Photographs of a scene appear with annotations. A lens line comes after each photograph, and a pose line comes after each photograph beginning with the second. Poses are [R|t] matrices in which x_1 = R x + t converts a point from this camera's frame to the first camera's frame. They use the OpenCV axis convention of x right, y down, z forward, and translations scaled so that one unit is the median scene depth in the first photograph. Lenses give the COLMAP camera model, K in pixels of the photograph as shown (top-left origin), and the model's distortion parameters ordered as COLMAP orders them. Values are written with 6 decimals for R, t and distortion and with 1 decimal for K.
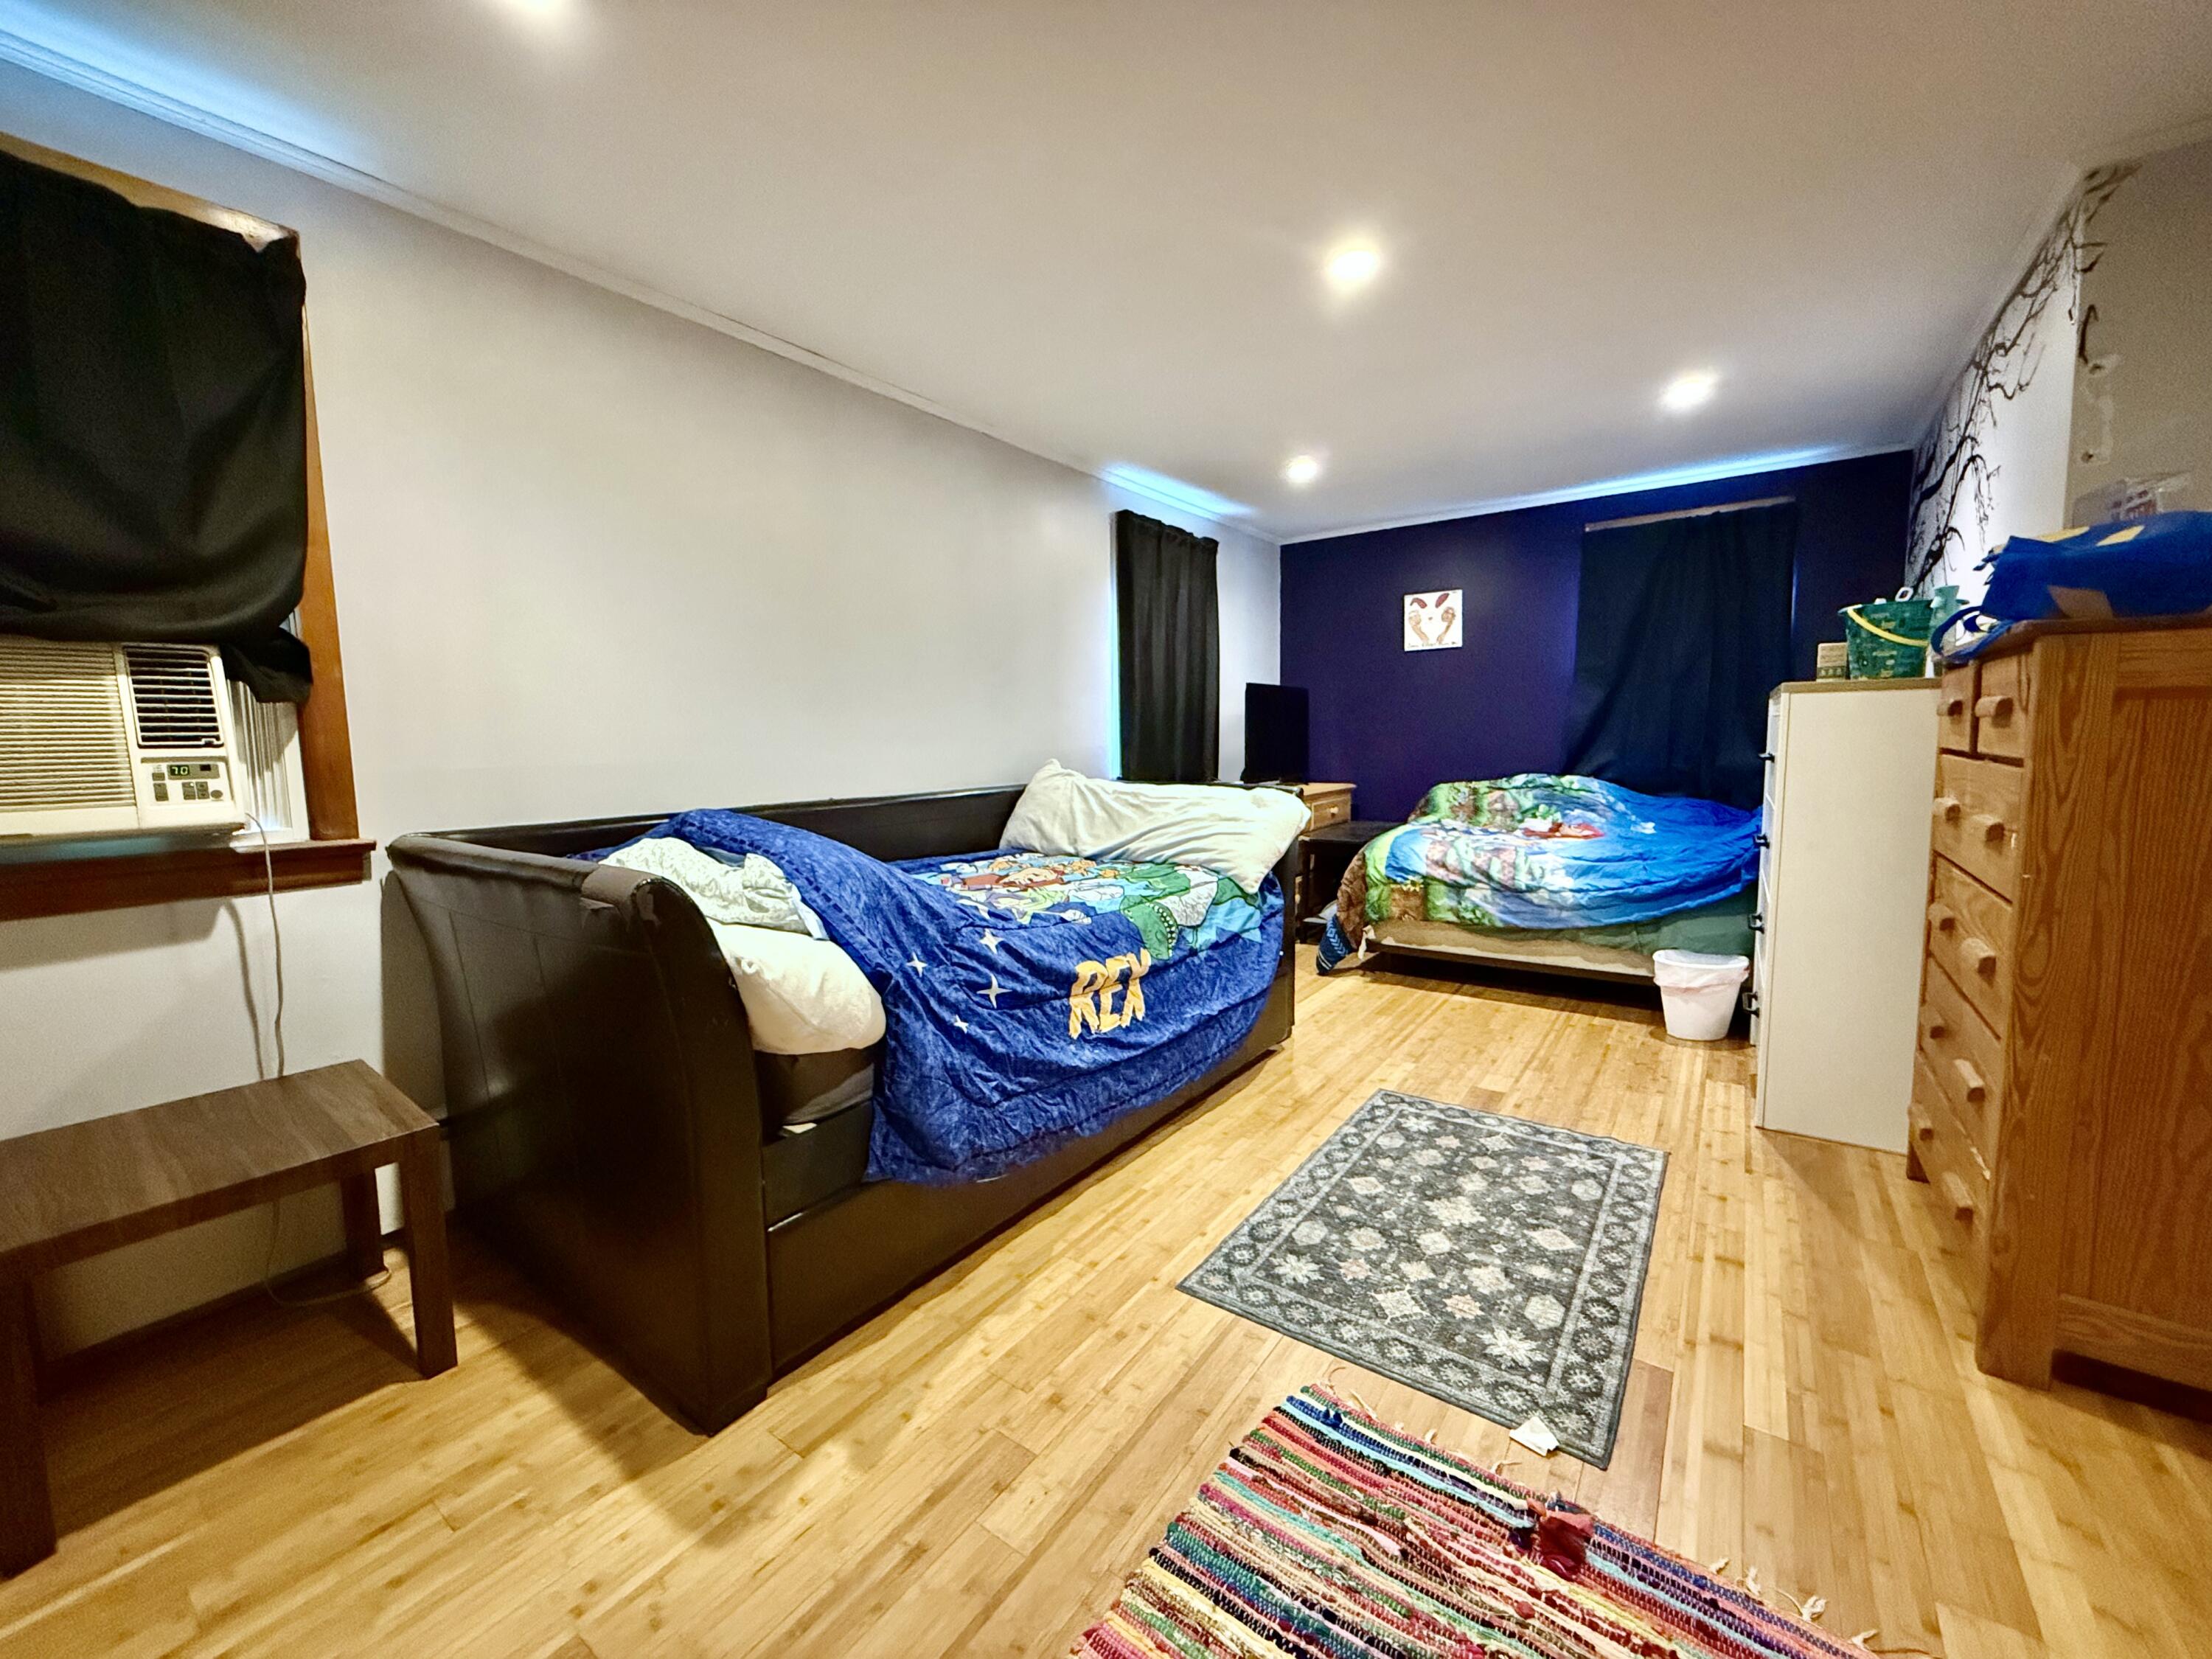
lens RADIAL K [[882.3, 0, 1099.9], [0, 882.3, 822.6], [0, 0, 1]] dist [-0.001418, 0.000260]
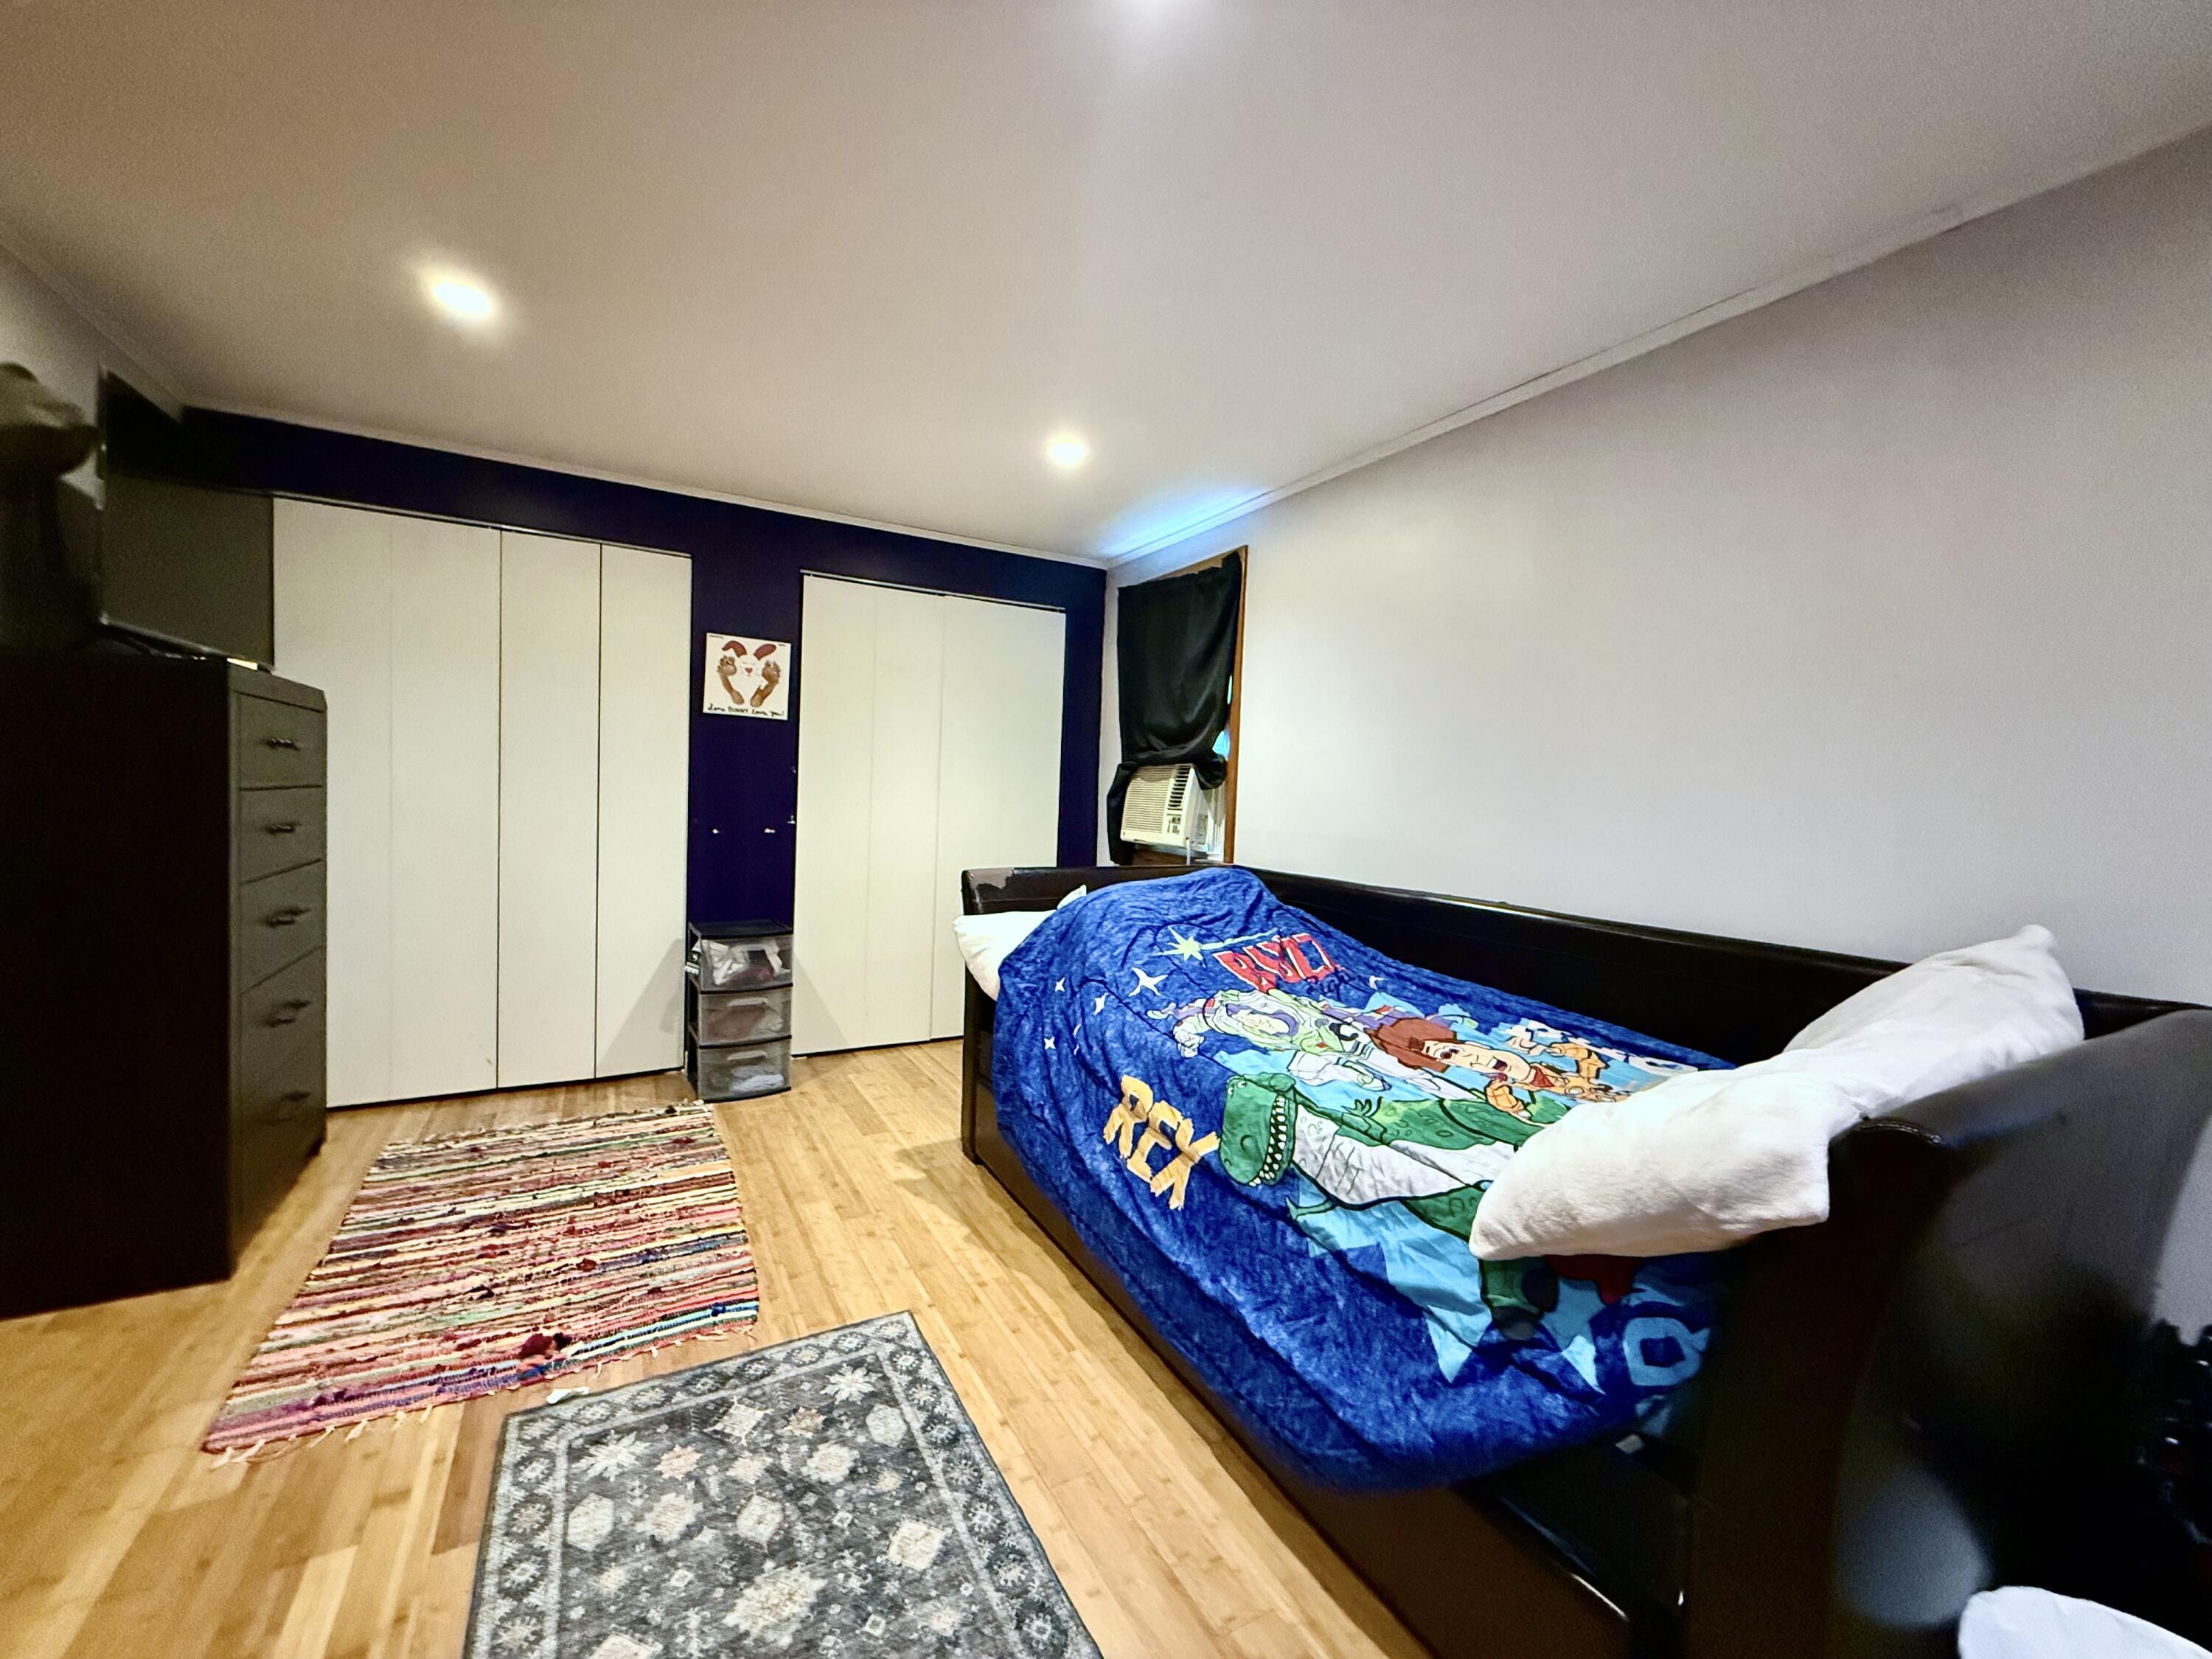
lens RADIAL K [[882.3, 0, 1099.9], [0, 882.3, 822.6], [0, 0, 1]] dist [-0.001418, 0.000260]
pose [[-0.418954, 0.035373, -0.907318, 1.000177], [-0.116418, 0.988901, 0.092310, -0.220528], [0.900513, 0.144302, -0.410186, 1.623413]]
